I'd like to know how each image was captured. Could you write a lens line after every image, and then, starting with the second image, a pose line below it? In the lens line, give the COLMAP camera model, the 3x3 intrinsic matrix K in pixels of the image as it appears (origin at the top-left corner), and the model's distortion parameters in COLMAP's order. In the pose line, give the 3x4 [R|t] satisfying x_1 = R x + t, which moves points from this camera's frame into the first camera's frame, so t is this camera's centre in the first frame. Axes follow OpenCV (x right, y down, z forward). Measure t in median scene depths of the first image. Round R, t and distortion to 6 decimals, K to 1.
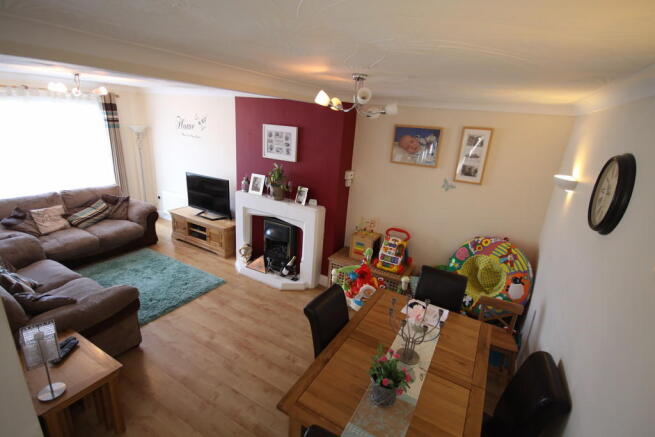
lens RADIAL K [[308.8, 0, 327.5], [0, 308.8, 218.5], [0, 0, 1]] dist [0.001209, 0.000268]
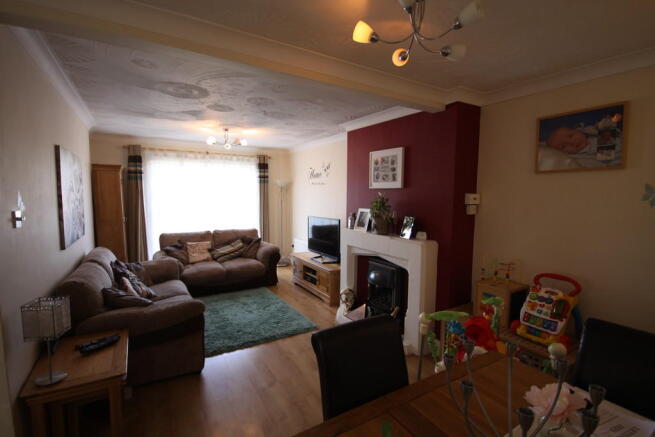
lens RADIAL K [[308.8, 0, 327.5], [0, 308.8, 218.5], [0, 0, 1]] dist [0.001209, 0.000268]
pose [[0.872613, -0.021481, -0.487940, 0.117773], [-0.097922, 0.971053, -0.217870, 0.091197], [0.478495, 0.237896, 0.845250, 0.208984]]
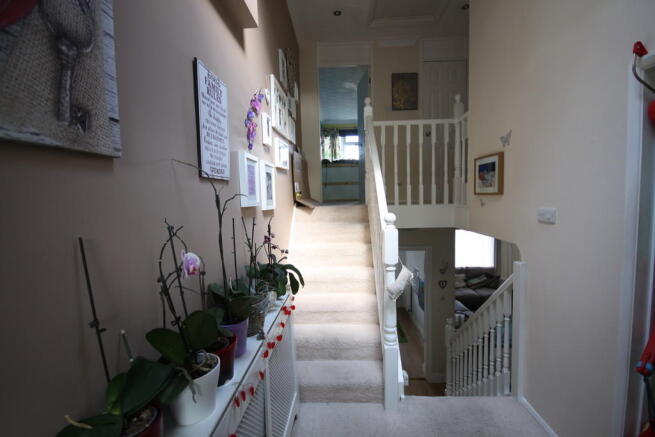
lens RADIAL K [[308.8, 0, 327.5], [0, 308.8, 218.5], [0, 0, 1]] dist [0.001209, 0.000268]
pose [[0.467820, -0.008887, -0.883779, 0.422056], [-0.221402, 0.966888, -0.126919, 0.052768], [0.855644, 0.255046, 0.450362, -0.664706]]
